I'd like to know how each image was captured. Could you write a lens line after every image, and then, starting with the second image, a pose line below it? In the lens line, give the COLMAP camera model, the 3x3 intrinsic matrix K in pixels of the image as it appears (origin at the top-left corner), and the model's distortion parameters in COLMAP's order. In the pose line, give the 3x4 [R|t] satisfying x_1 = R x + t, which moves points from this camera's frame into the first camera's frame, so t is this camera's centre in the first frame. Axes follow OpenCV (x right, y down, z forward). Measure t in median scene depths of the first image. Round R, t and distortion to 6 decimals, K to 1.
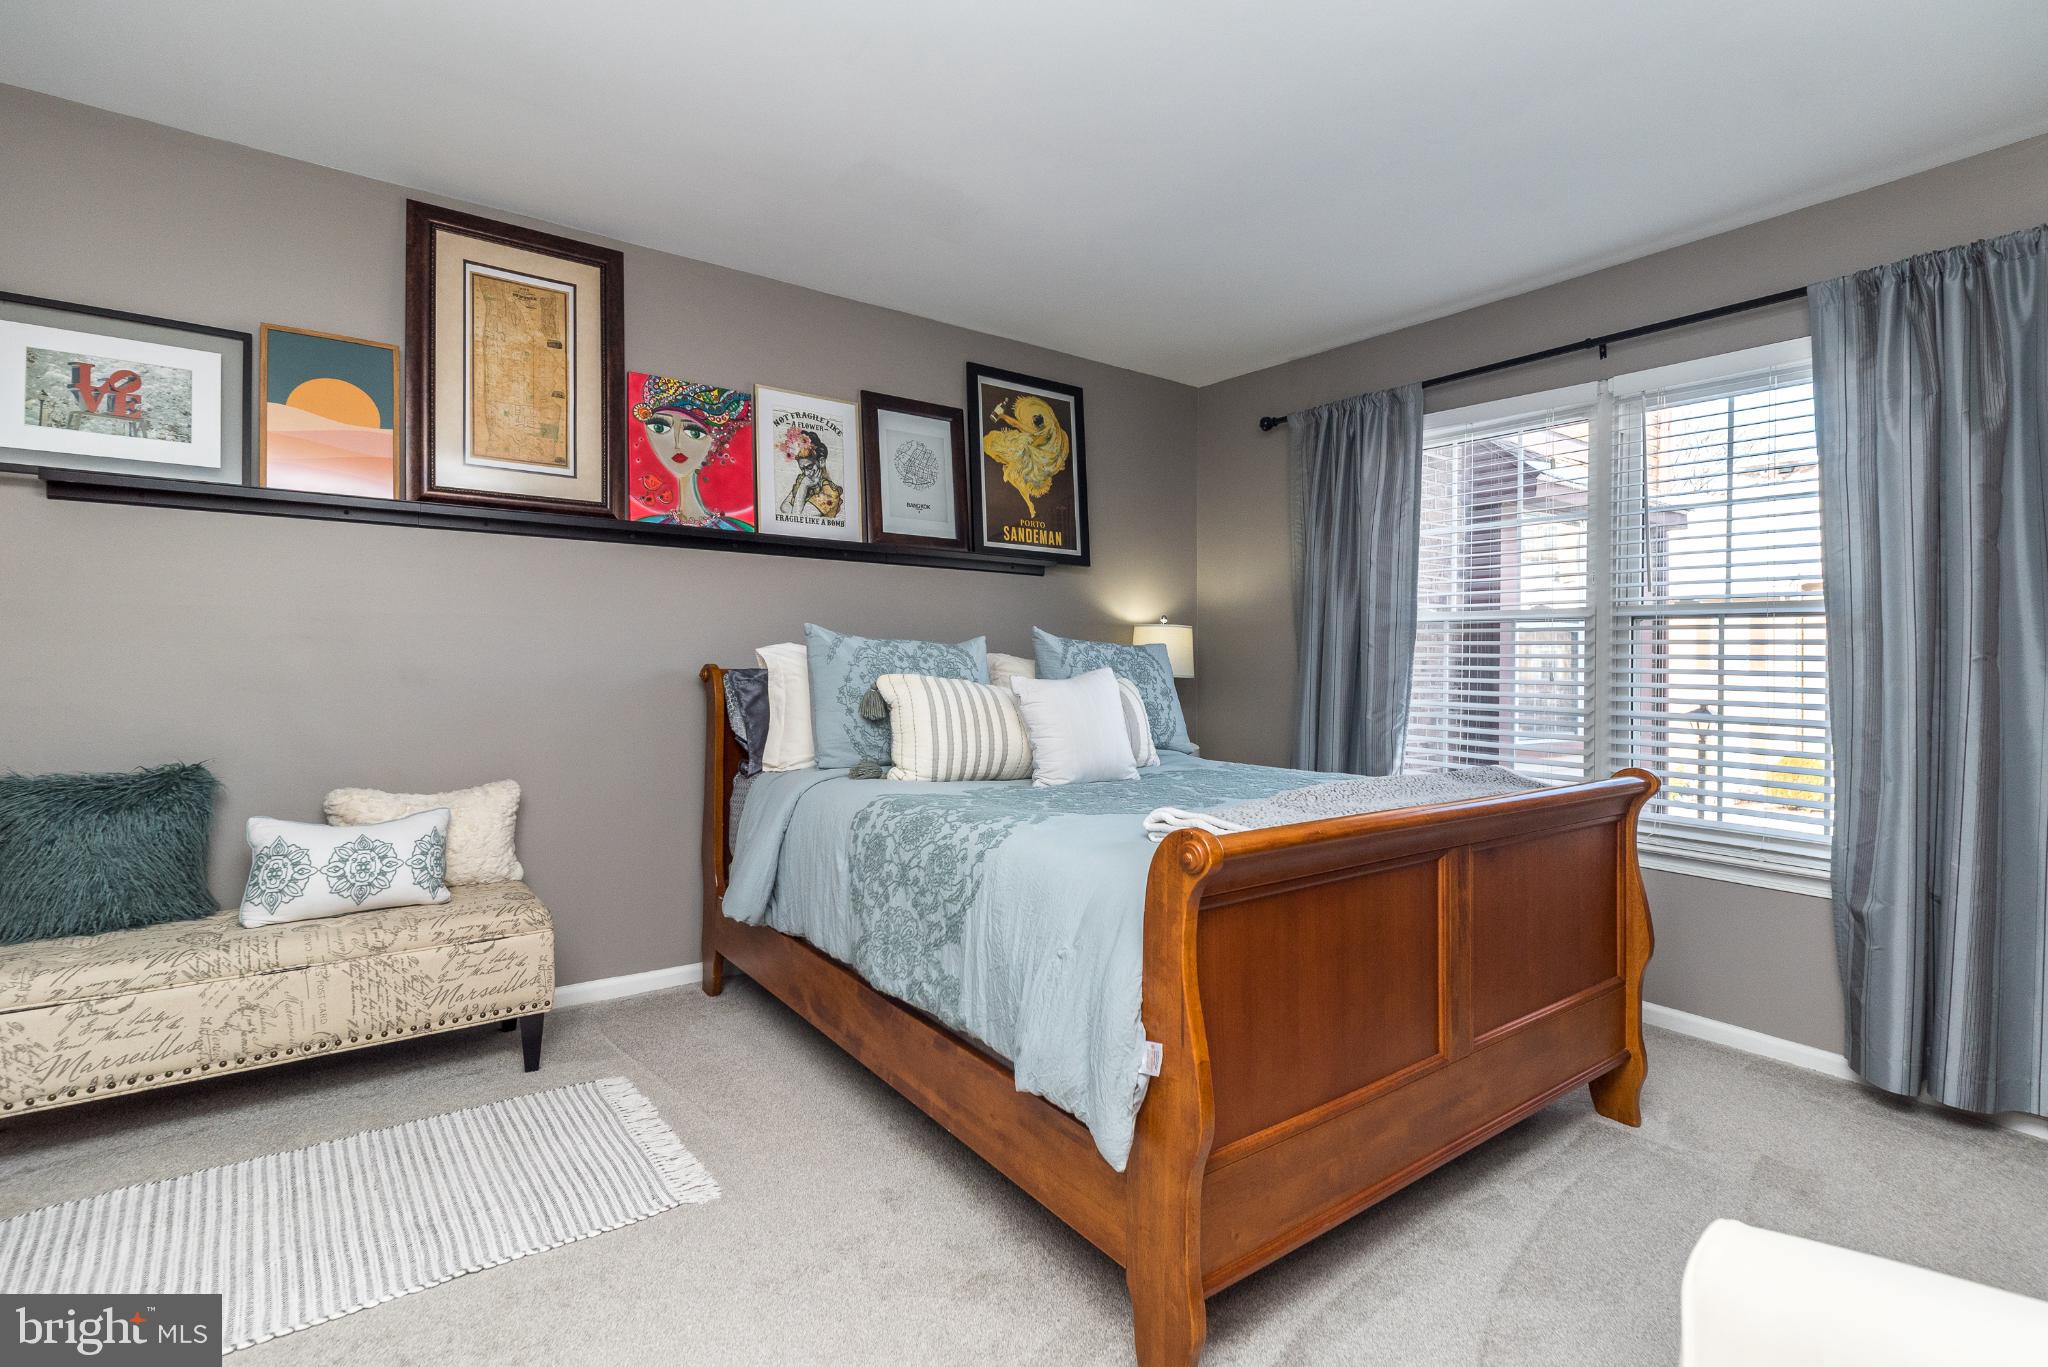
lens RADIAL K [[933.0, 0, 1022.2], [0, 933.0, 674.6], [0, 0, 1]] dist [0.003554, 0.002035]
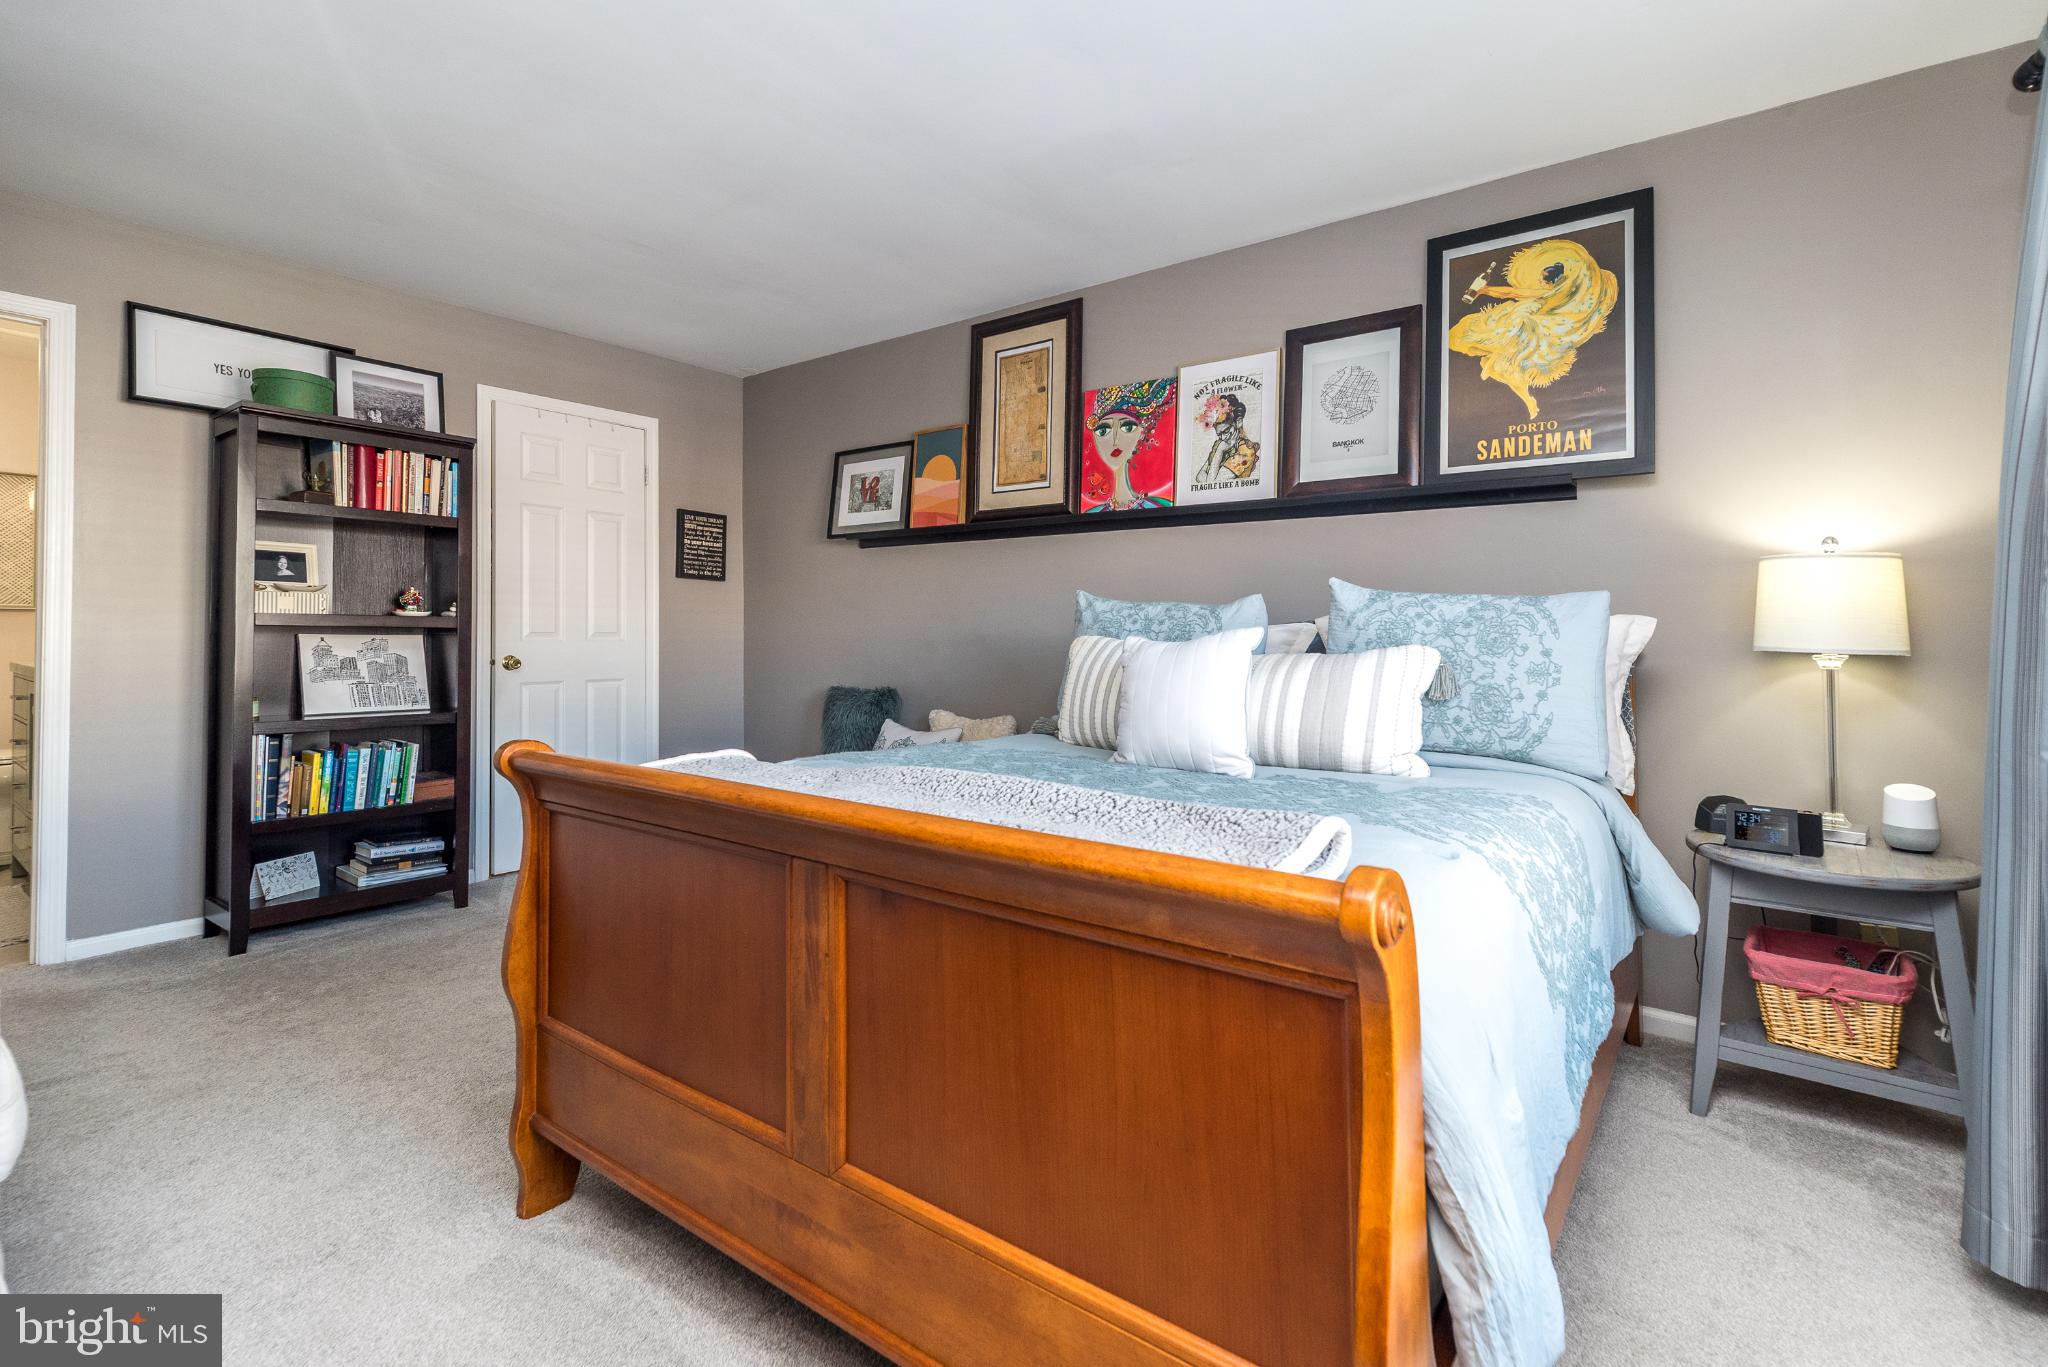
lens RADIAL K [[933.0, 0, 1041.3], [0, 933.0, 643.3], [0, 0, 1]] dist [0.003554, 0.002035]
pose [[0.306898, 0.006062, -0.951723, 0.658621], [-0.014724, 0.999890, 0.001621, 0.003550], [0.951629, 0.013515, 0.306953, 0.519243]]
